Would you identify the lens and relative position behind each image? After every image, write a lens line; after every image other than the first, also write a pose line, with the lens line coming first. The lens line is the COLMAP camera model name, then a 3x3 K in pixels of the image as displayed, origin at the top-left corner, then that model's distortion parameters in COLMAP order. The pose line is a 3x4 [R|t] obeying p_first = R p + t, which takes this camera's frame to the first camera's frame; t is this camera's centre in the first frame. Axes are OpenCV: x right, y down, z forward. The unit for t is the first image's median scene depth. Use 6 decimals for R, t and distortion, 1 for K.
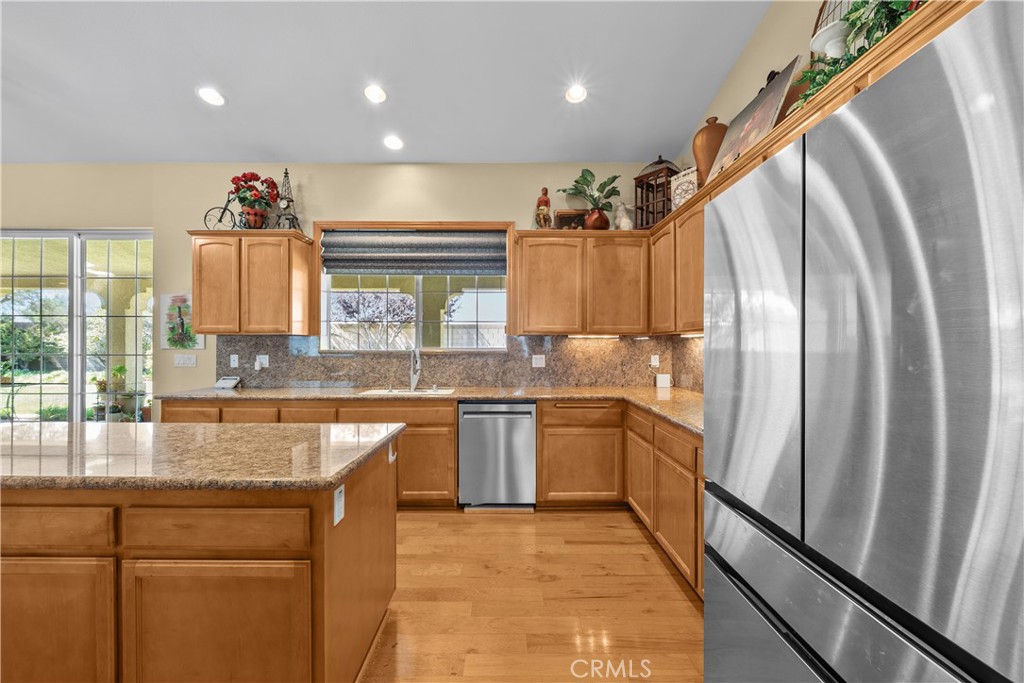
lens RADIAL K [[398.3, 0, 509.0], [0, 398.3, 346.2], [0, 0, 1]] dist [-0.007403, 0.001044]
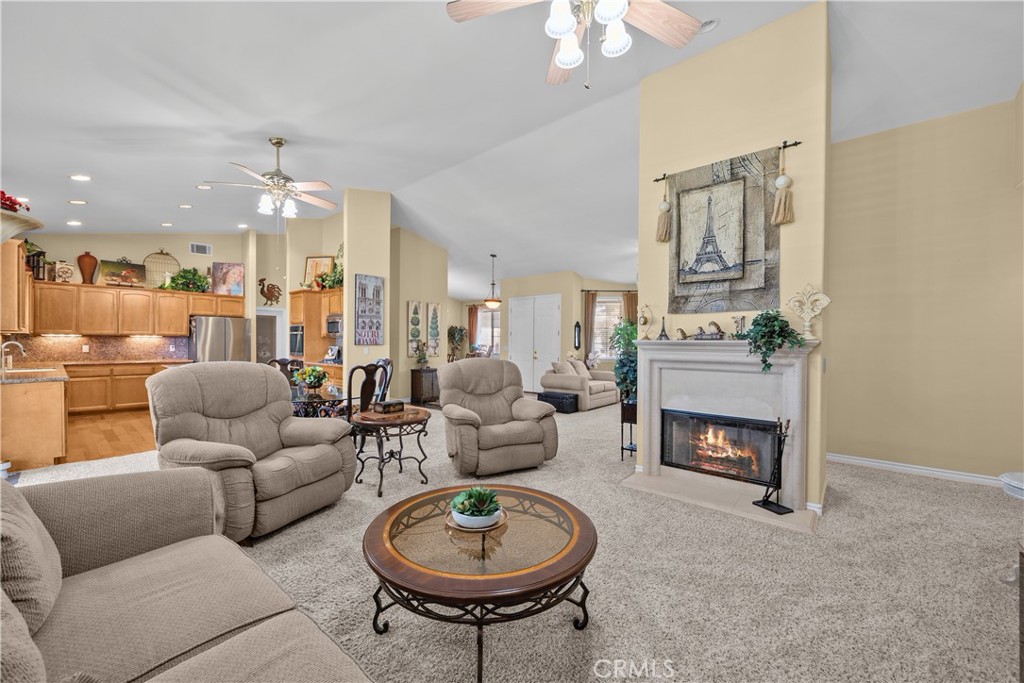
lens RADIAL K [[398.3, 0, 512.8], [0, 398.3, 345.1], [0, 0, 1]] dist [-0.007403, 0.001044]
pose [[-0.762177, -0.010235, 0.647287, -2.438183], [-0.009582, 0.999944, 0.004529, -0.006568], [-0.647297, -0.002751, -0.762233, 0.872899]]
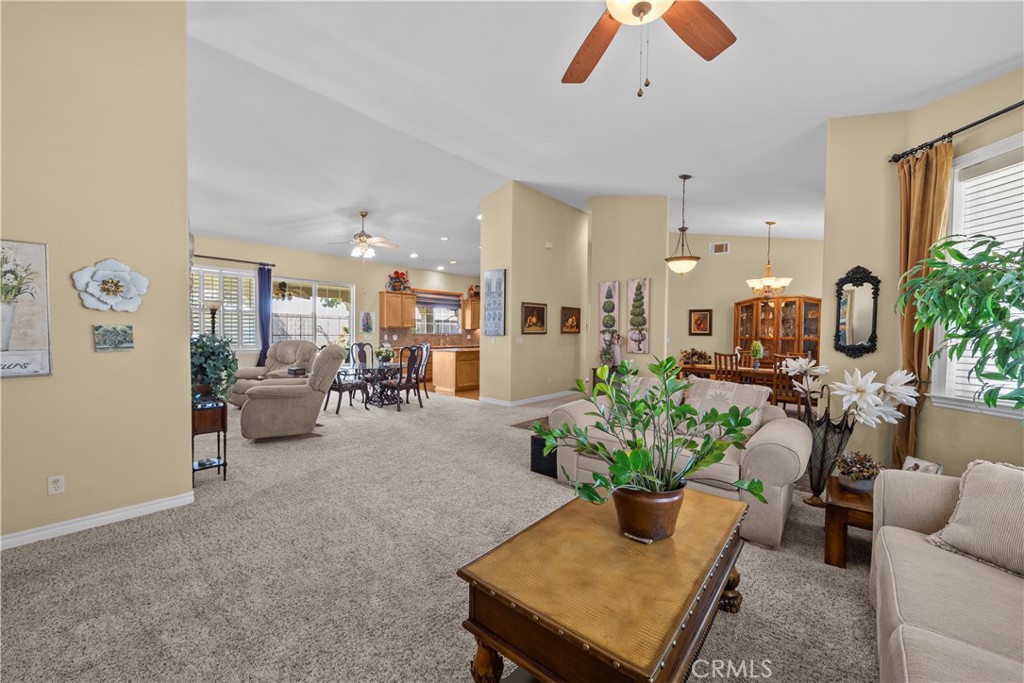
lens RADIAL K [[398.3, 0, 505.7], [0, 398.3, 343.6], [0, 0, 1]] dist [-0.007403, 0.001044]
pose [[0.670074, -0.016375, 0.742114, -2.168698], [-0.010810, 0.999435, 0.031814, -0.014989], [-0.742216, -0.029340, 0.669519, -1.436189]]
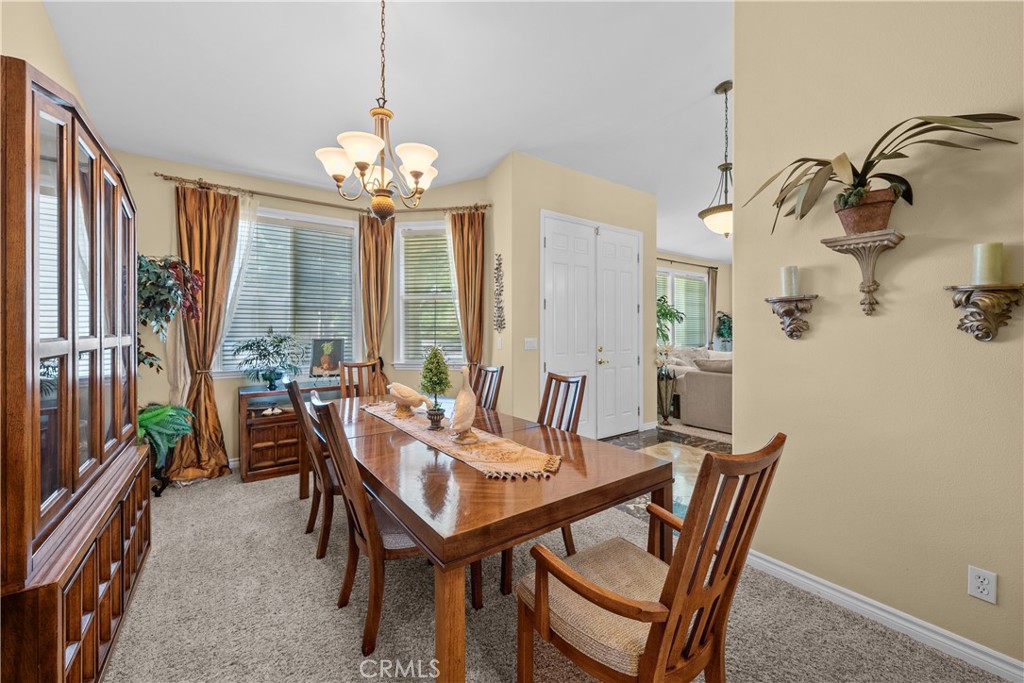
lens RADIAL K [[398.3, 0, 510.2], [0, 398.3, 330.9], [0, 0, 1]] dist [-0.007403, 0.001044]
pose [[-0.818161, 0.002633, -0.574984, 0.198604], [0.002125, 0.999997, 0.001555, -0.005536], [0.574986, 0.000051, -0.818163, -0.499039]]
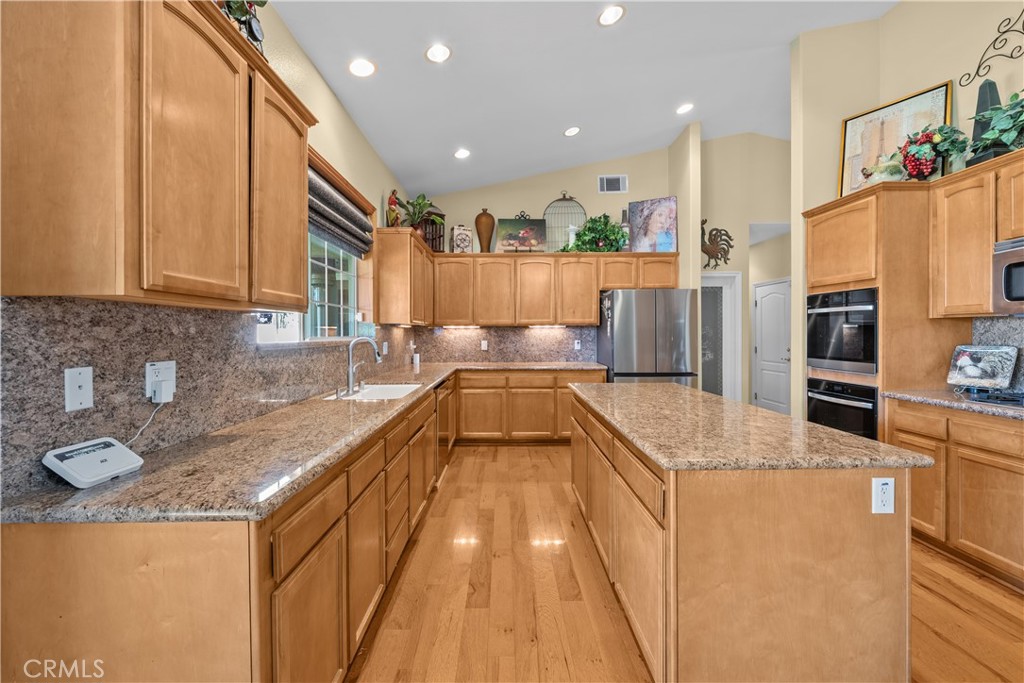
lens RADIAL K [[398.3, 0, 507.4], [0, 398.3, 335.3], [0, 0, 1]] dist [-0.007403, 0.001044]
pose [[-0.013680, -0.007203, 0.999880, -0.992341], [-0.000246, 0.999974, 0.007200, -0.004982], [-0.999906, -0.000147, -0.013682, 0.688126]]
